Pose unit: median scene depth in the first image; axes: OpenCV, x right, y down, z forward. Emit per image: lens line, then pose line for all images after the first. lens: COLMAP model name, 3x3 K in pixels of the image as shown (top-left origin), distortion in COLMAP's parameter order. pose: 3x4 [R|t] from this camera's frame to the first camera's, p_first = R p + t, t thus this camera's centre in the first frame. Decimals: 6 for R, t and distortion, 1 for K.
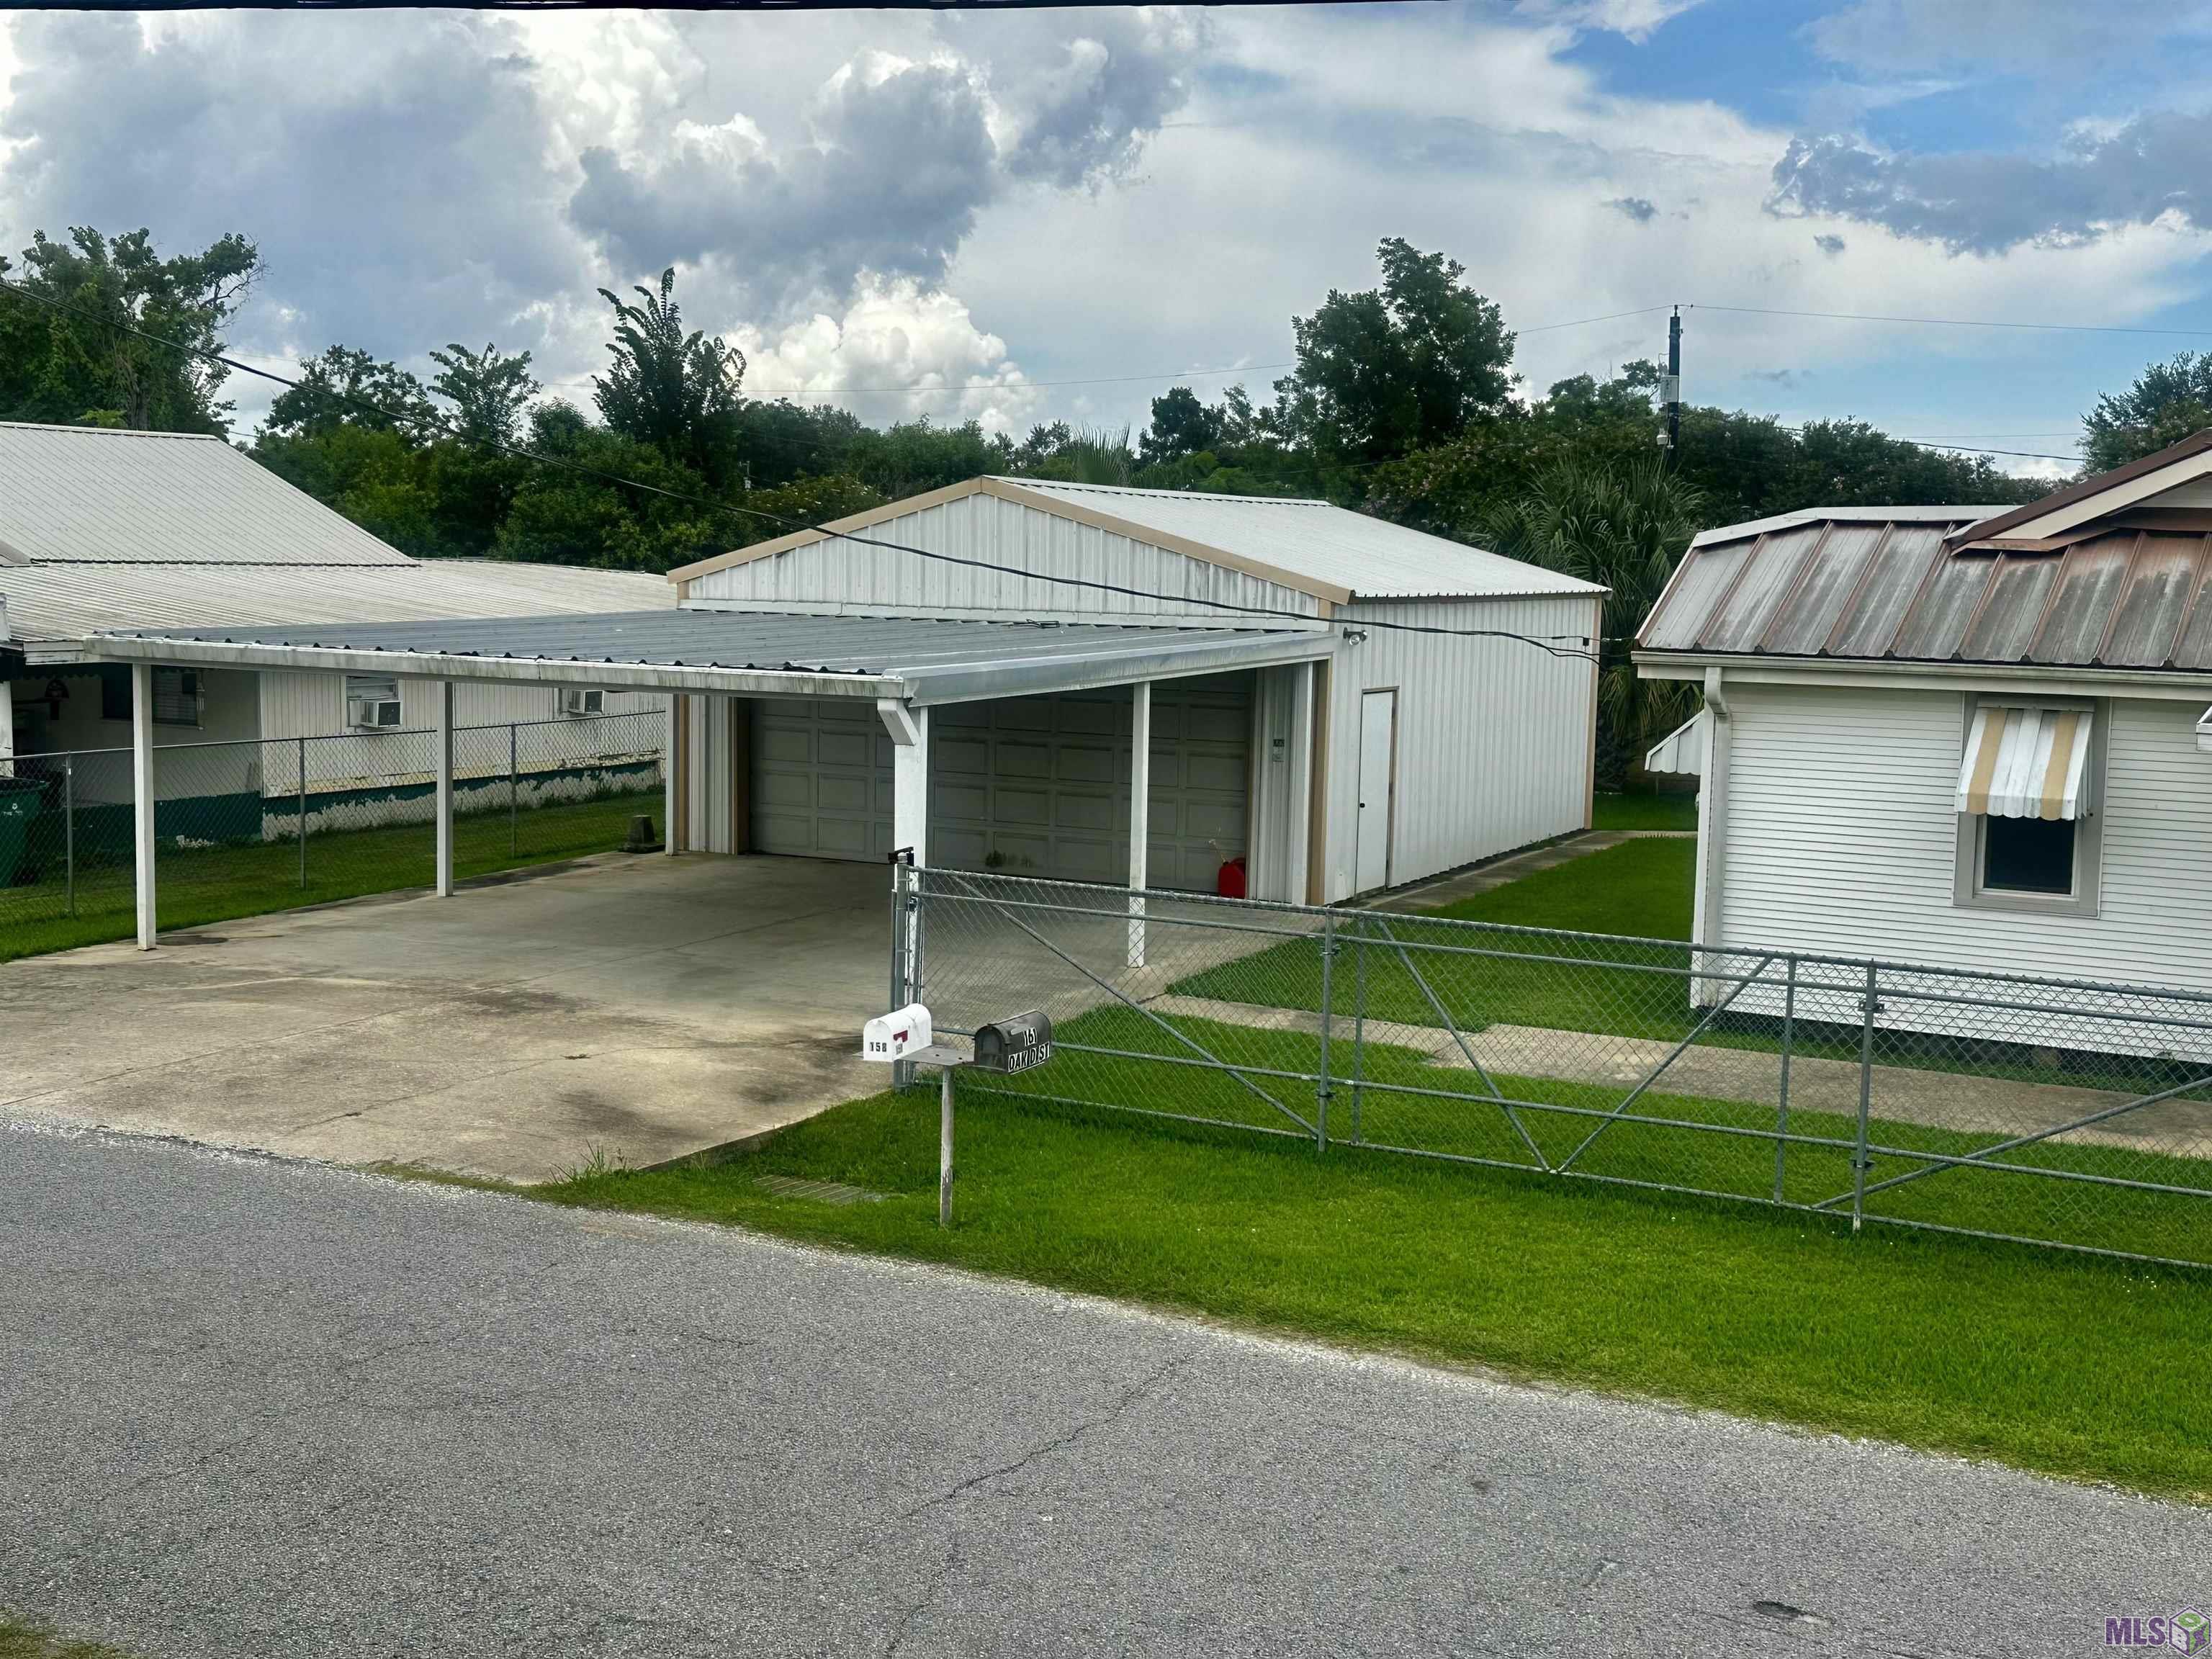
lens RADIAL K [[2477.9, 0, 1098.1], [0, 2477.9, 830.4], [0, 0, 1]] dist [-0.017768, 0.000000]
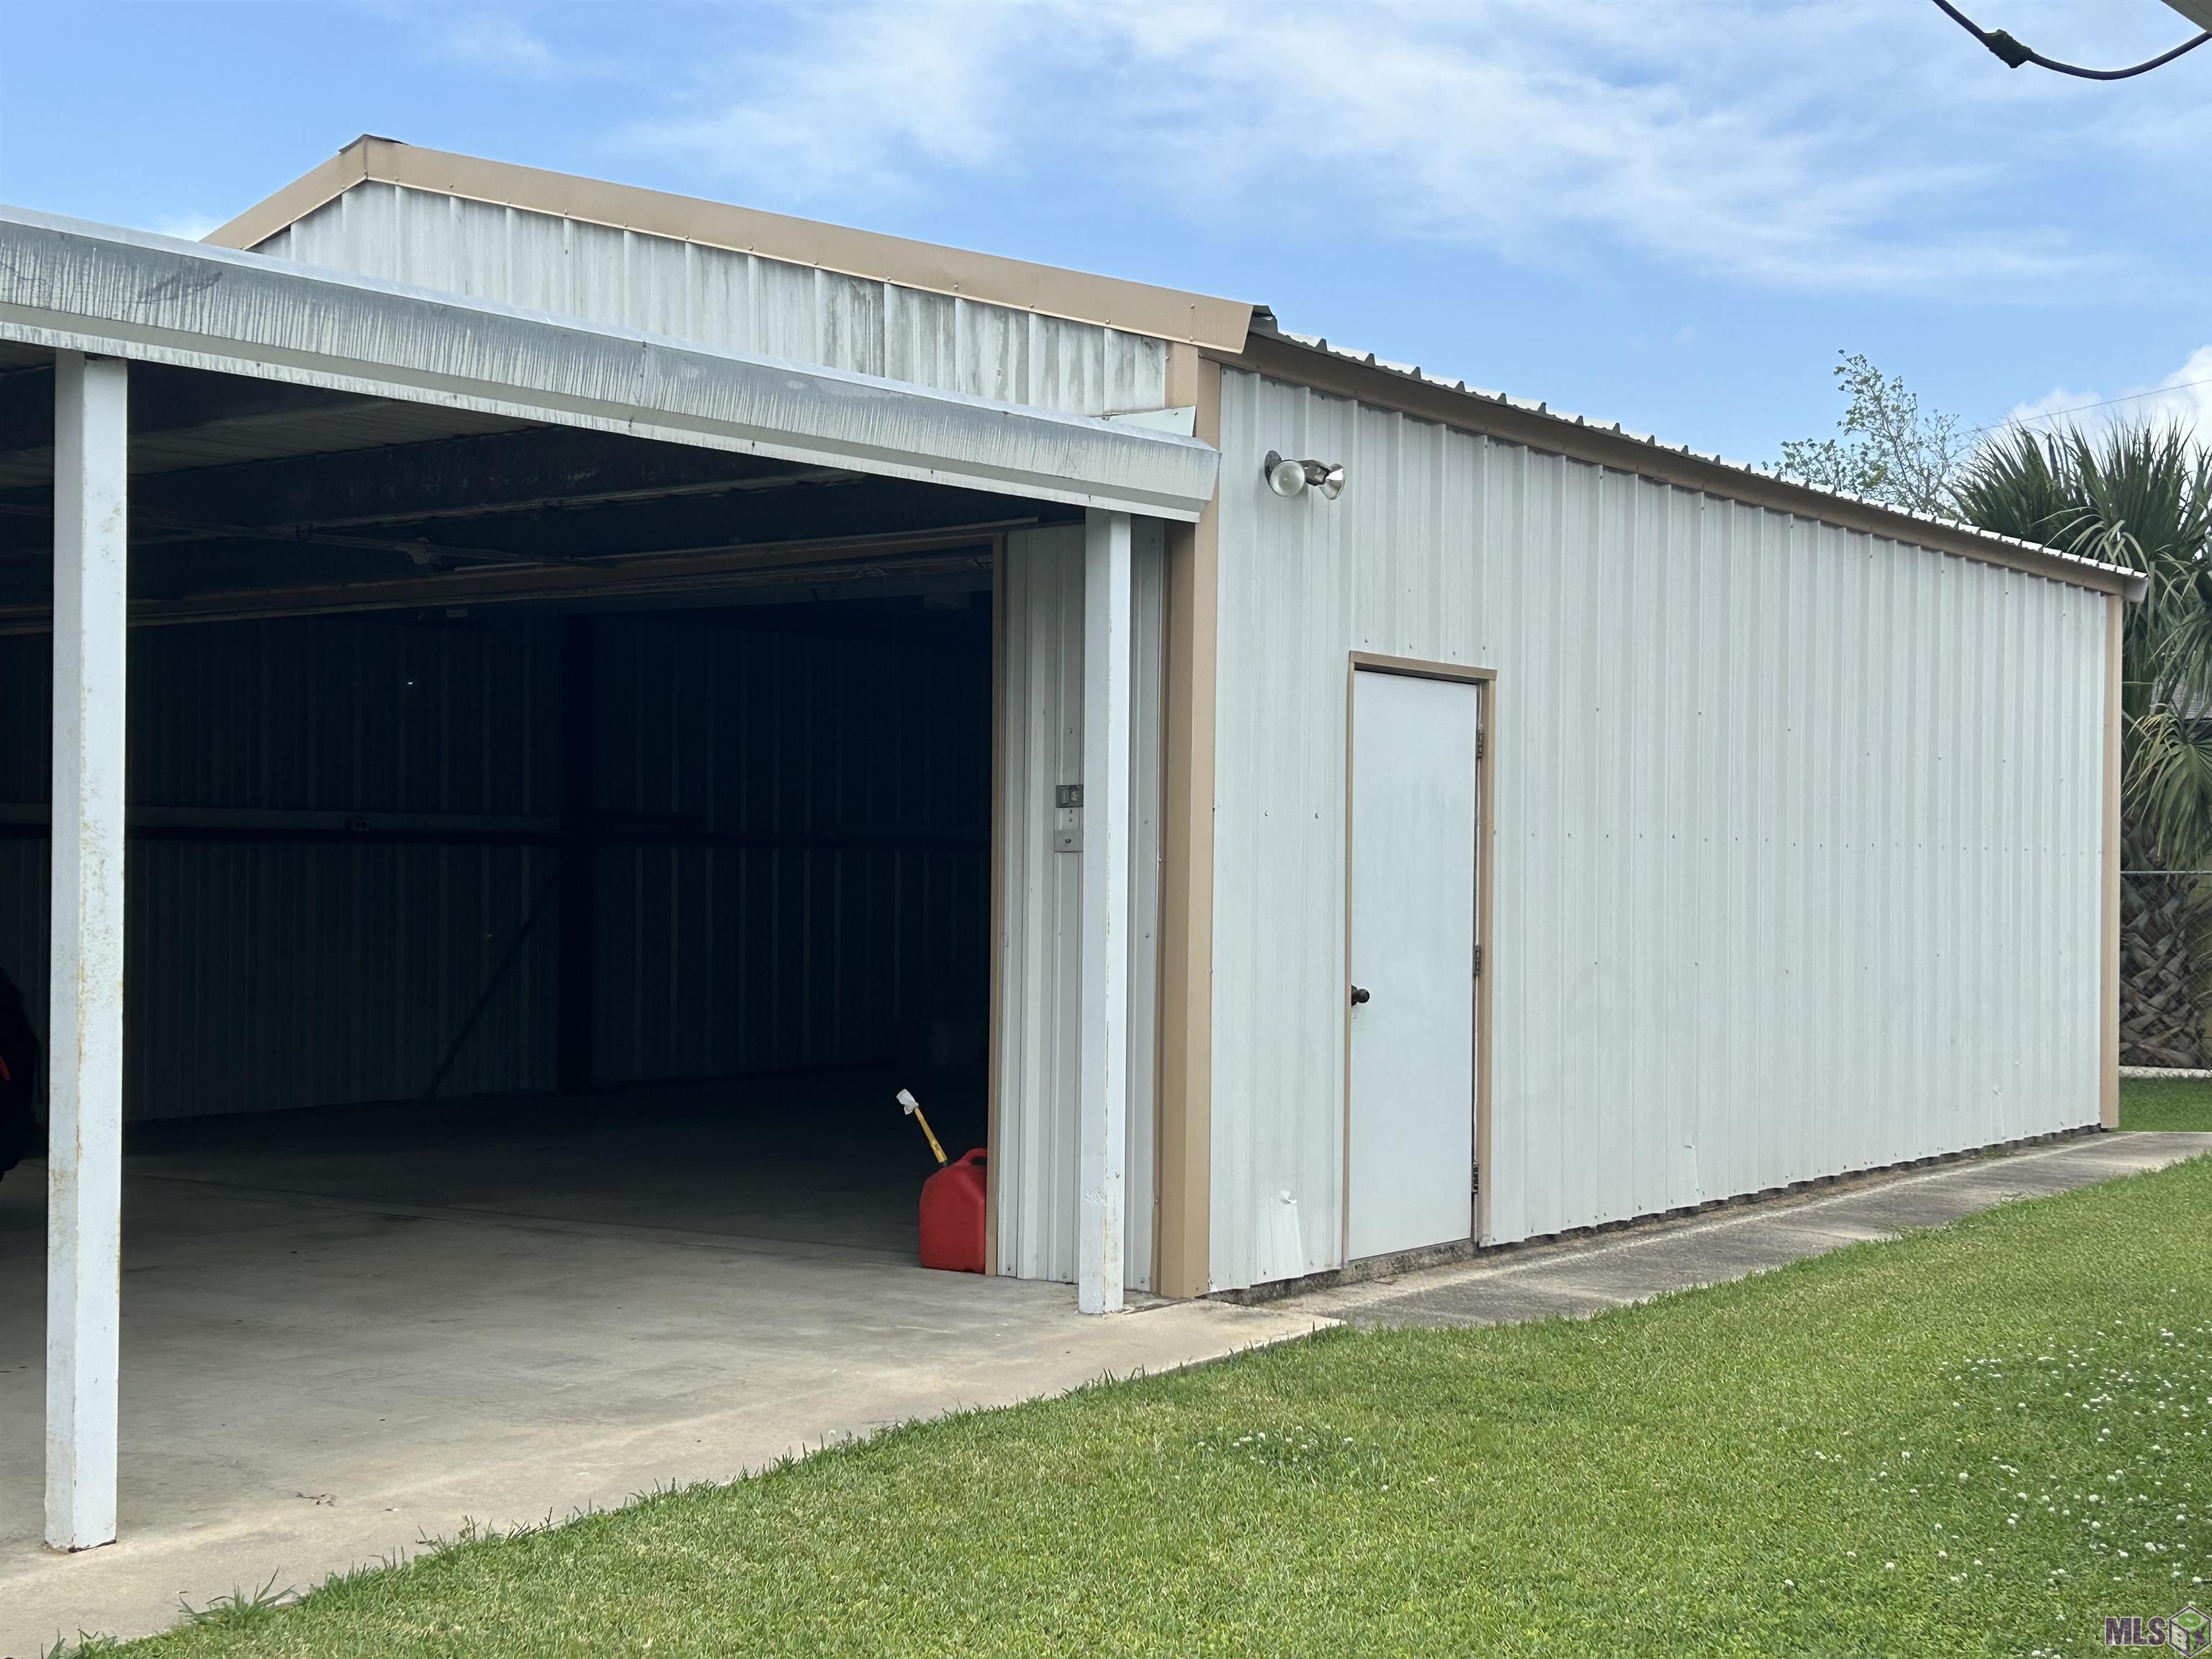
lens RADIAL K [[2965.5, 0, 1114.5], [0, 2965.5, 832.3], [0, 0, 1]] dist [0.094891, 0.000000]
pose [[0.989422, -0.013877, -0.144404, 0.307240], [-0.004885, 0.991662, -0.128772, 0.046937], [0.144987, 0.128115, 0.981104, 1.379905]]
